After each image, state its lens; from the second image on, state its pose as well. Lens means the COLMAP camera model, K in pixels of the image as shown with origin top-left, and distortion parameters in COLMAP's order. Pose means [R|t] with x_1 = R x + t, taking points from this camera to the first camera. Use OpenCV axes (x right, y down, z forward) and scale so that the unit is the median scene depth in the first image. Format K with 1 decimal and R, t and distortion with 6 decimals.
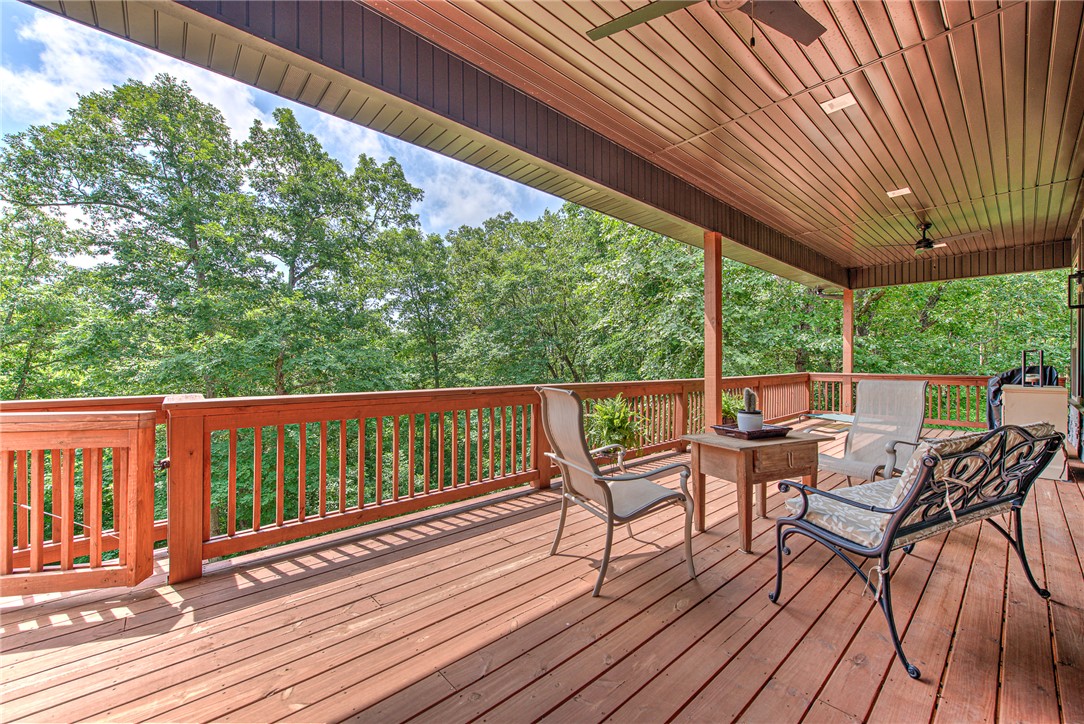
lens RADIAL K [[431.2, 0, 537.5], [0, 431.2, 361.8], [0, 0, 1]] dist [-0.003234, -0.000663]
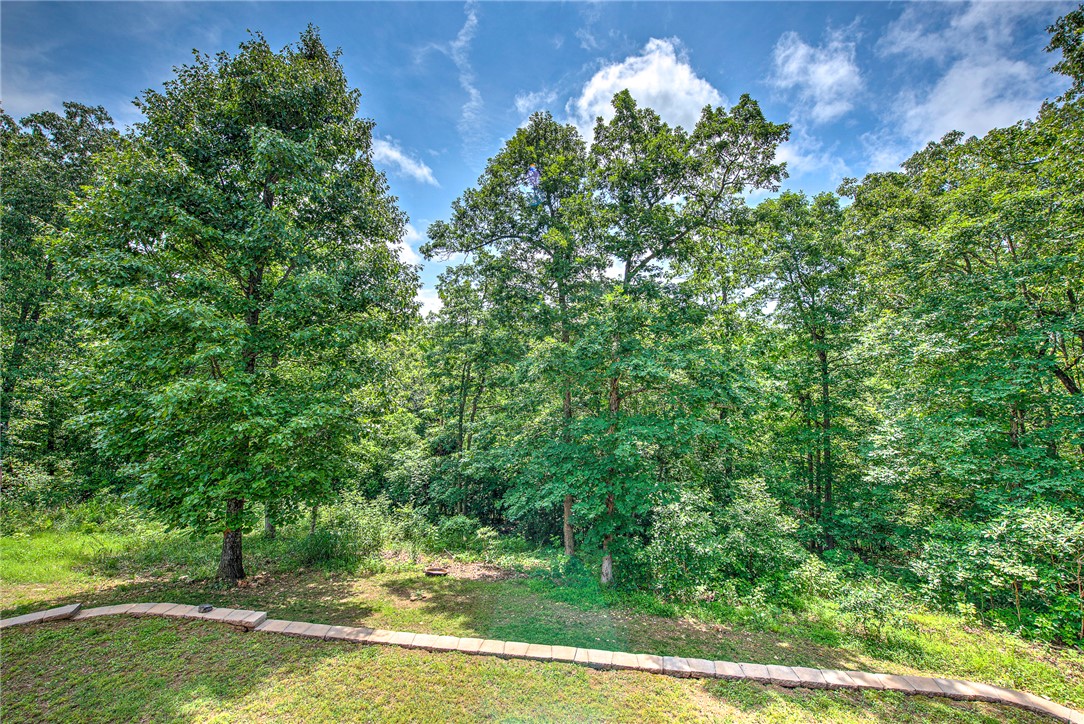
lens RADIAL K [[431.2, 0, 547.1], [0, 431.2, 369.9], [0, 0, 1]] dist [-0.003234, -0.000663]
pose [[0.671346, 0.007502, -0.741106, -0.004645], [0.007189, 0.999836, 0.016633, -0.005451], [0.741109, -0.016494, 0.671182, 0.179519]]
